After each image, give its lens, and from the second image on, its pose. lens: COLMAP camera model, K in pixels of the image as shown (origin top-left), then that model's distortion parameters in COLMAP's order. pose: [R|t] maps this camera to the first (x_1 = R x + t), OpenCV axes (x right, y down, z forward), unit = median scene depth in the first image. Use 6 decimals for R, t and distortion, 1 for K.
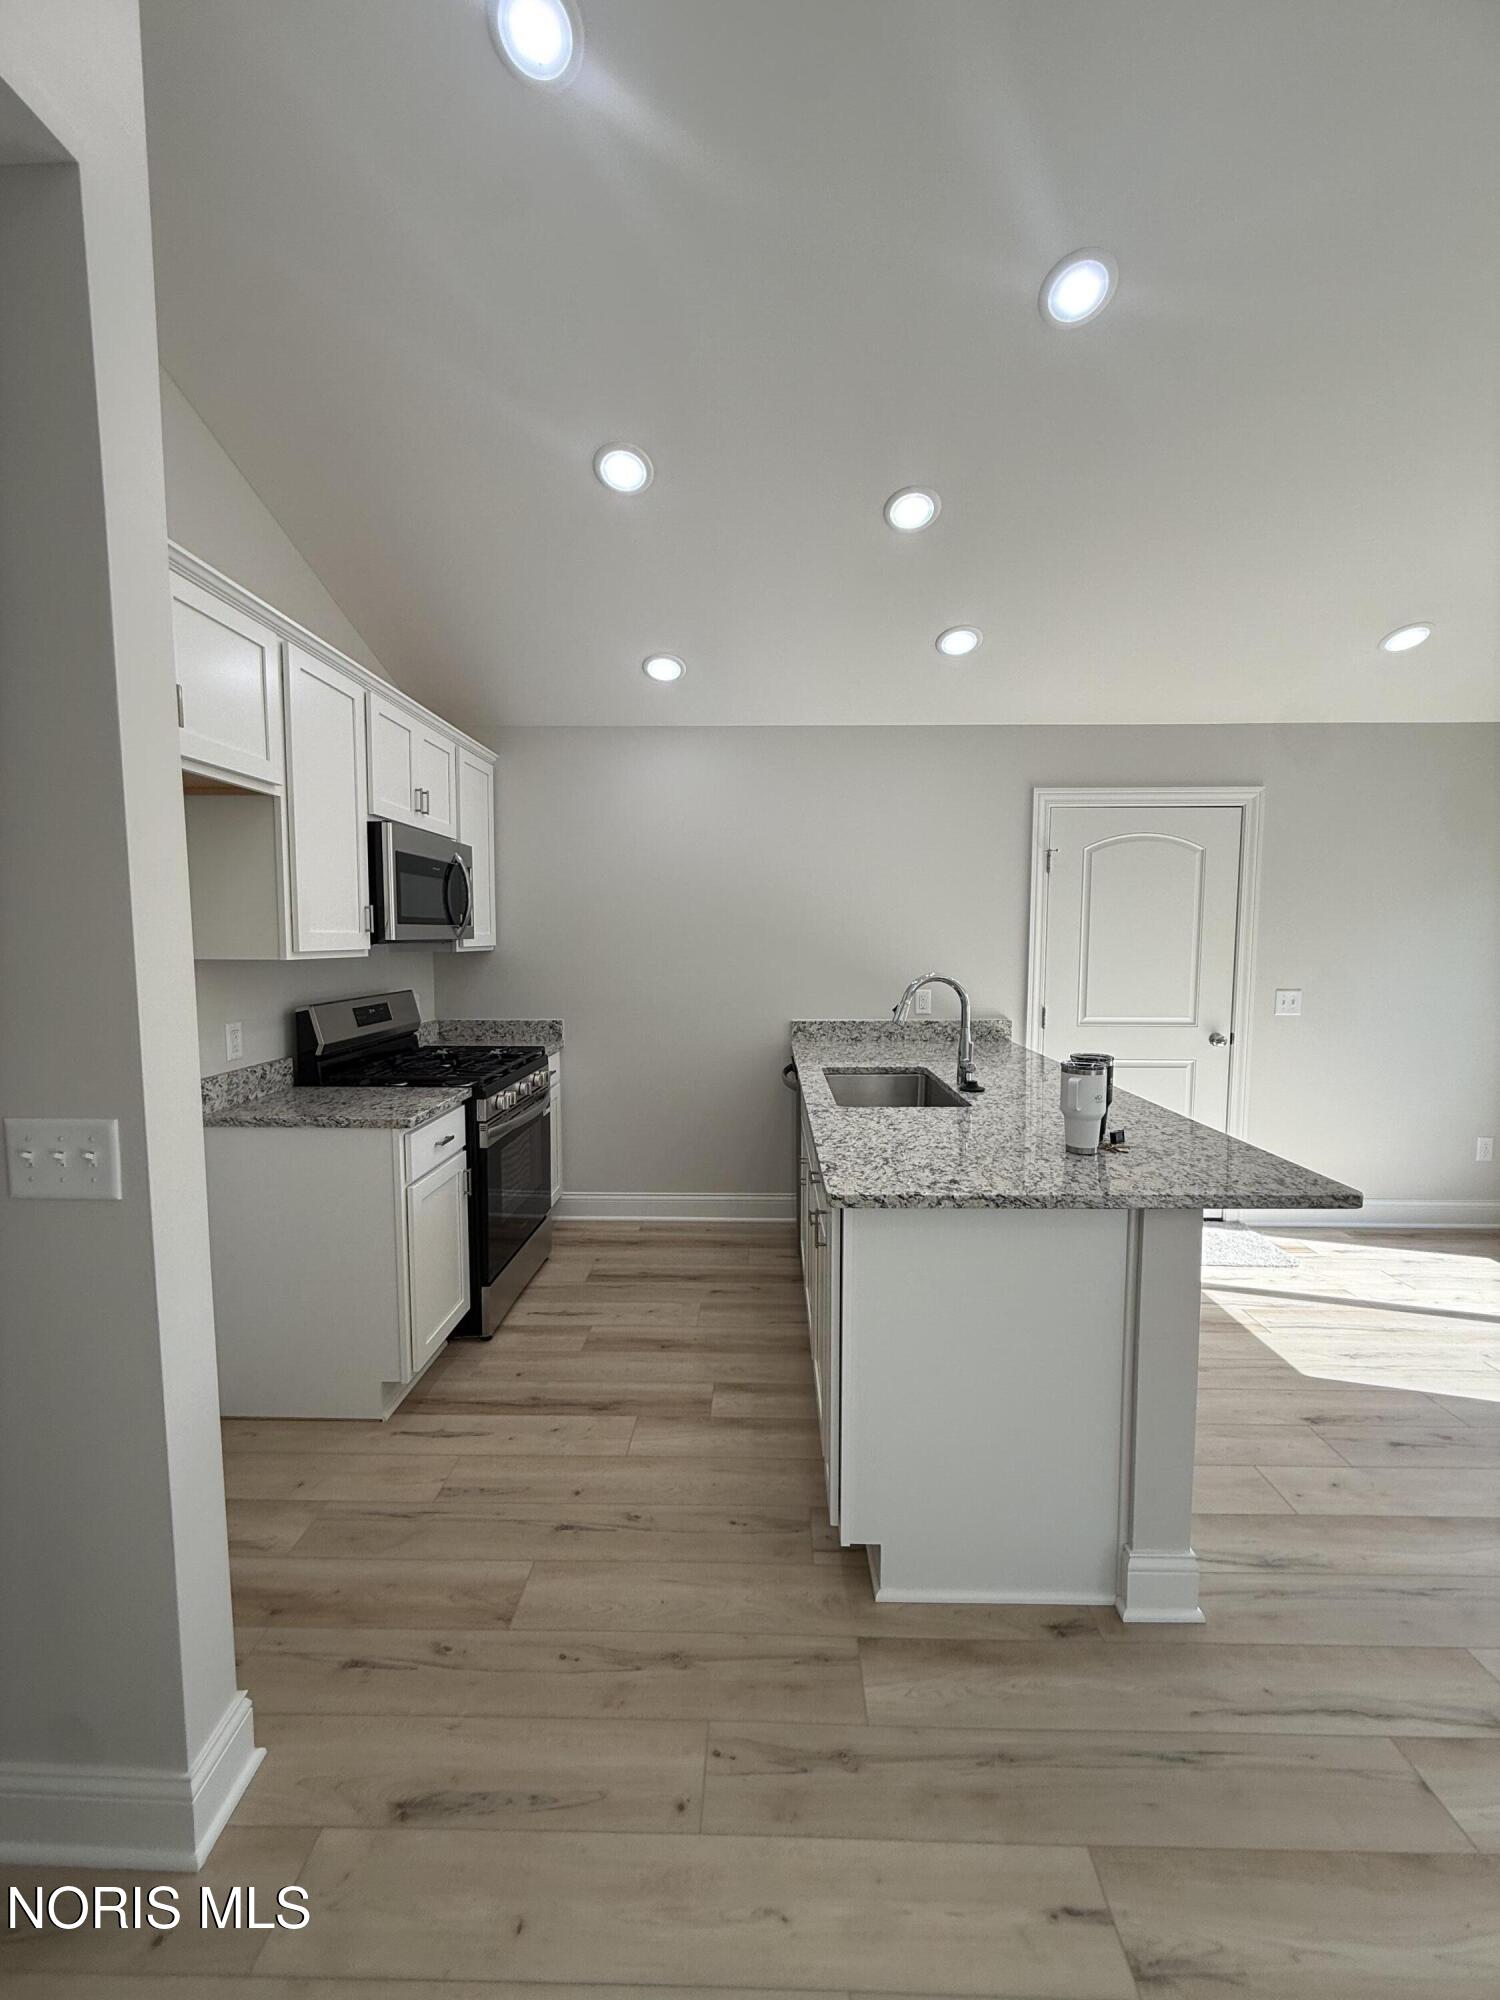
lens RADIAL K [[794.7, 0, 750.9], [0, 794.7, 995.8], [0, 0, 1]] dist [-0.001014, -0.000069]
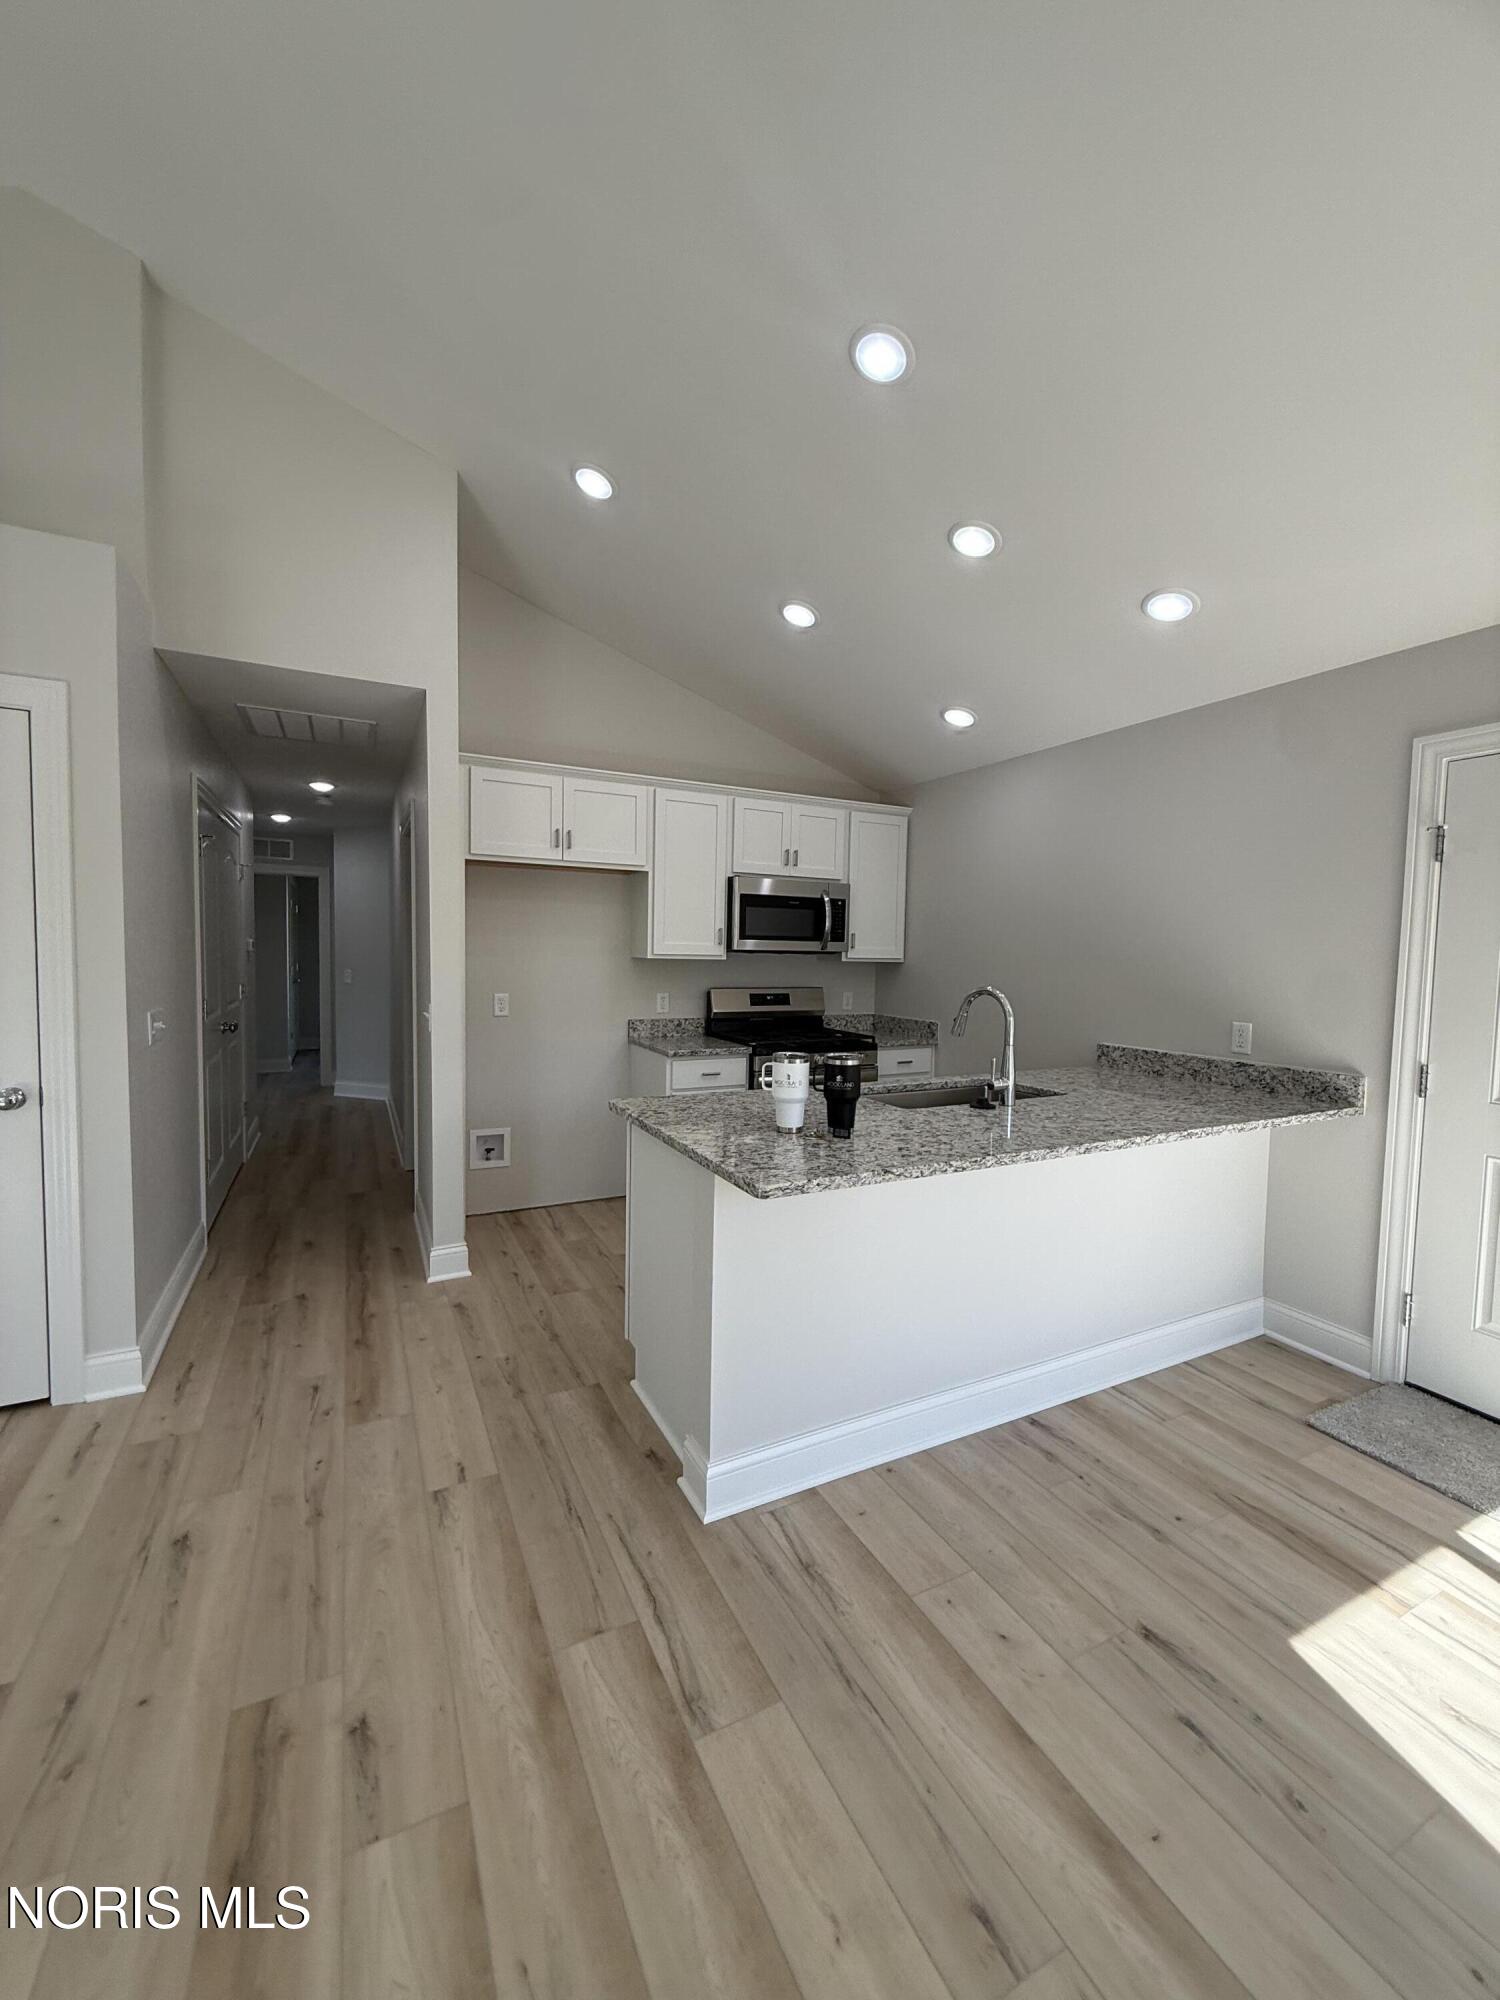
lens RADIAL K [[794.7, 0, 750.1], [0, 794.7, 993.5], [0, 0, 1]] dist [-0.001014, -0.000069]
pose [[0.472644, 0.054943, -0.879539, 1.261470], [-0.084942, 0.996248, 0.016588, -0.014650], [0.877150, 0.066869, 0.475538, 0.354576]]
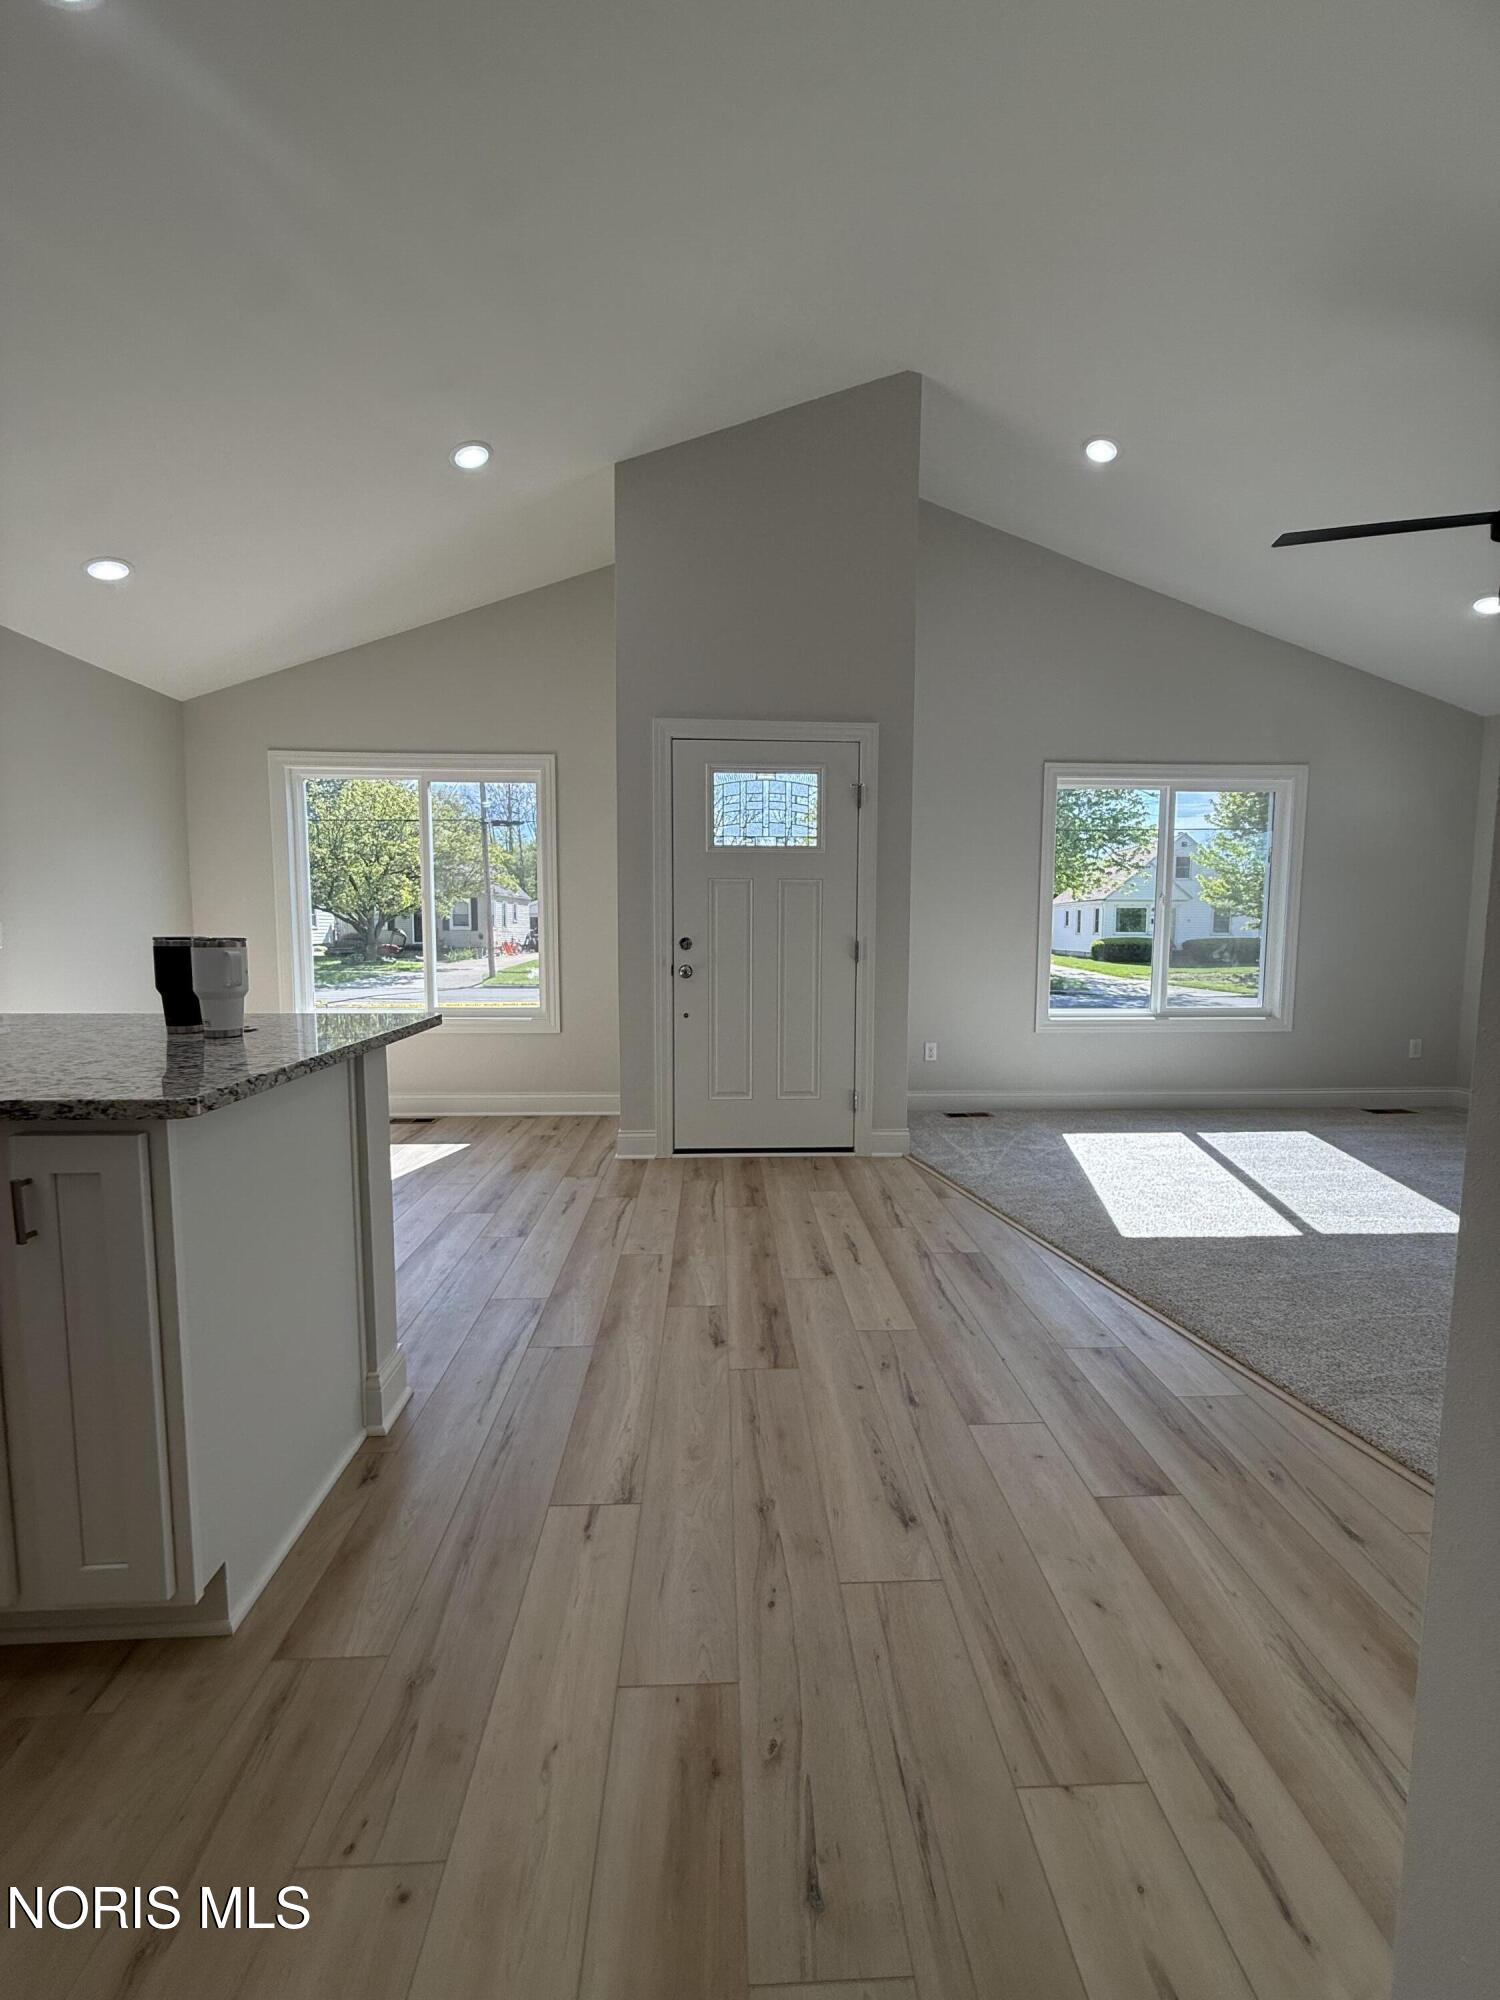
lens RADIAL K [[794.7, 0, 750.6], [0, 794.7, 999.5], [0, 0, 1]] dist [-0.001014, -0.000069]
pose [[-0.068893, -0.090455, 0.993515, -0.469928], [0.069546, 0.993023, 0.095233, 0.099966], [-0.995197, 0.075655, -0.062122, 0.414940]]
